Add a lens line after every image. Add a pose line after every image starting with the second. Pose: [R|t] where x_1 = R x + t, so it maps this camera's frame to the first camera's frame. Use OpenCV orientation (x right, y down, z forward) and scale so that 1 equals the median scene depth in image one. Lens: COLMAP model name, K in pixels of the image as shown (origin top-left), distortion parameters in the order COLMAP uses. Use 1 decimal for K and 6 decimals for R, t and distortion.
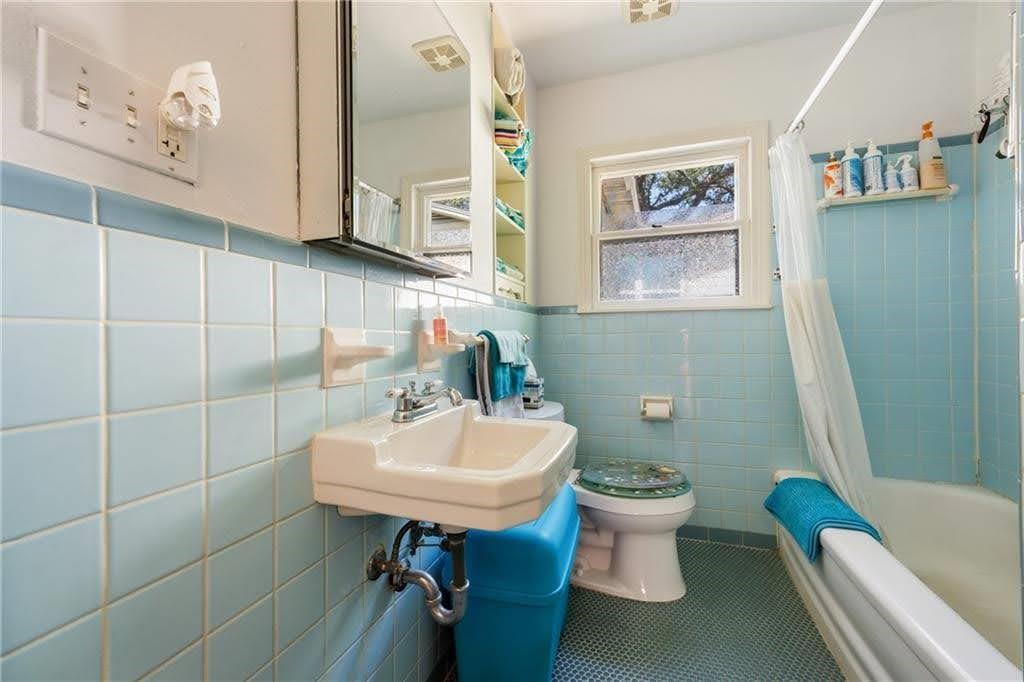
lens RADIAL K [[404.2, 0, 512.0], [0, 404.2, 341.8], [0, 0, 1]] dist [0.009053, -0.000779]
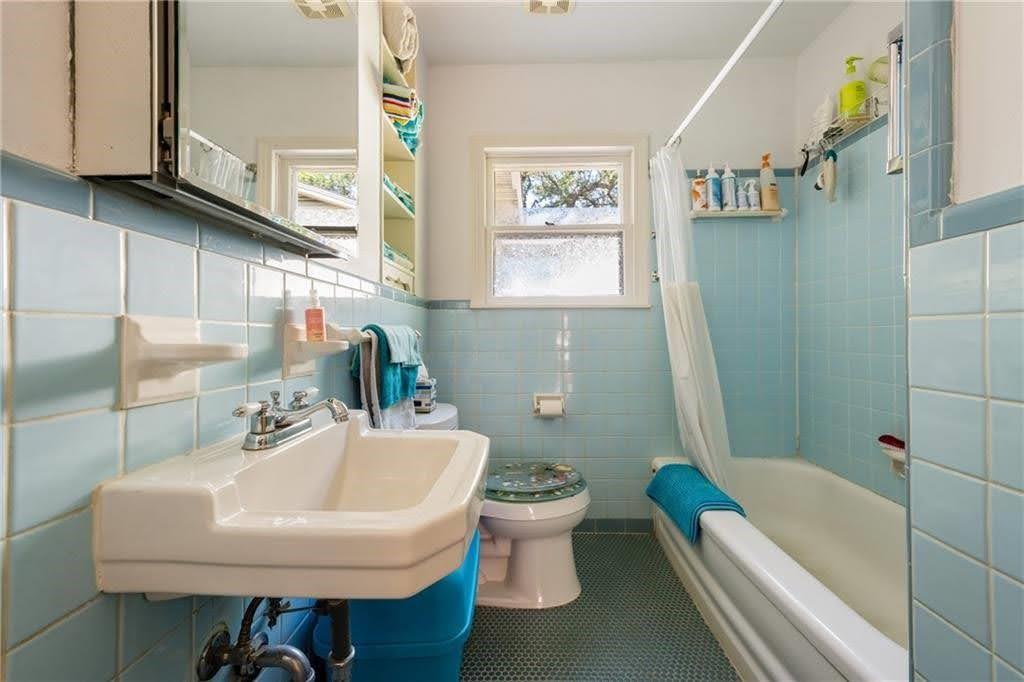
lens RADIAL K [[404.2, 0, 513.7], [0, 404.2, 332.2], [0, 0, 1]] dist [0.009053, -0.000779]
pose [[0.955003, 0.006489, 0.296524, -0.030495], [-0.001840, 0.999871, -0.015952, 0.000393], [-0.296589, 0.014689, 0.954892, 0.097168]]
